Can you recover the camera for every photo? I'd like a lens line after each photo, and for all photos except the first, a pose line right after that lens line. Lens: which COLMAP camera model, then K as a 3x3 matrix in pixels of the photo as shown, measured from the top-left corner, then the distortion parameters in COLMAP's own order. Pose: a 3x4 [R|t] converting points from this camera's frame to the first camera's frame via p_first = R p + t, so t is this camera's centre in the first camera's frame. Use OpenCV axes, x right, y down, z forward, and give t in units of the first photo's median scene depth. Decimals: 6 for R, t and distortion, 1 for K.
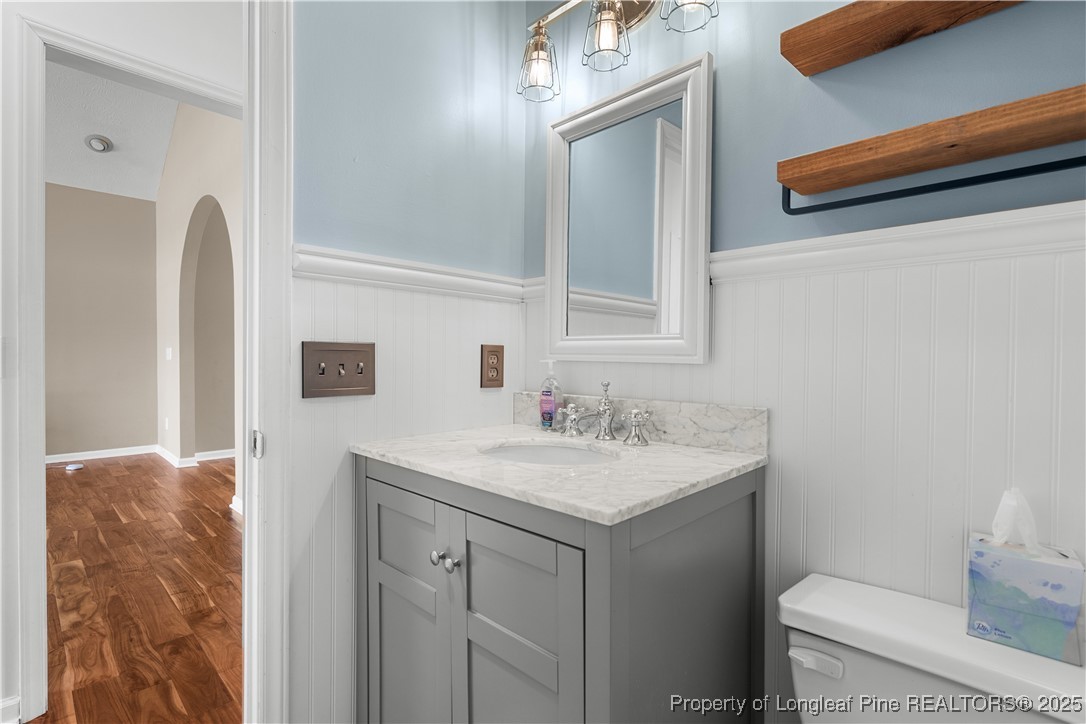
lens RADIAL K [[508.8, 0, 535.7], [0, 508.8, 362.0], [0, 0, 1]] dist [0.004111, 0.000769]
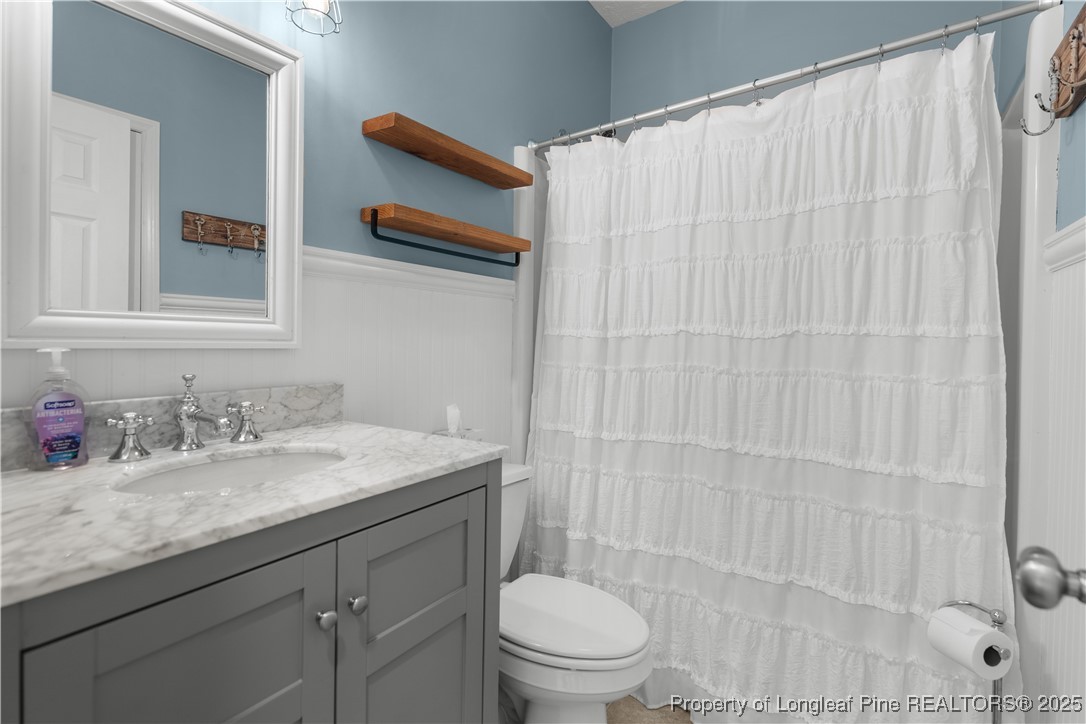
lens RADIAL K [[508.8, 0, 539.8], [0, 508.8, 354.2], [0, 0, 1]] dist [0.004111, 0.000769]
pose [[-0.163565, -0.033131, 0.985976, -0.798112], [0.004007, 0.999405, 0.034247, -0.018531], [-0.986524, 0.009552, -0.163335, 0.677580]]
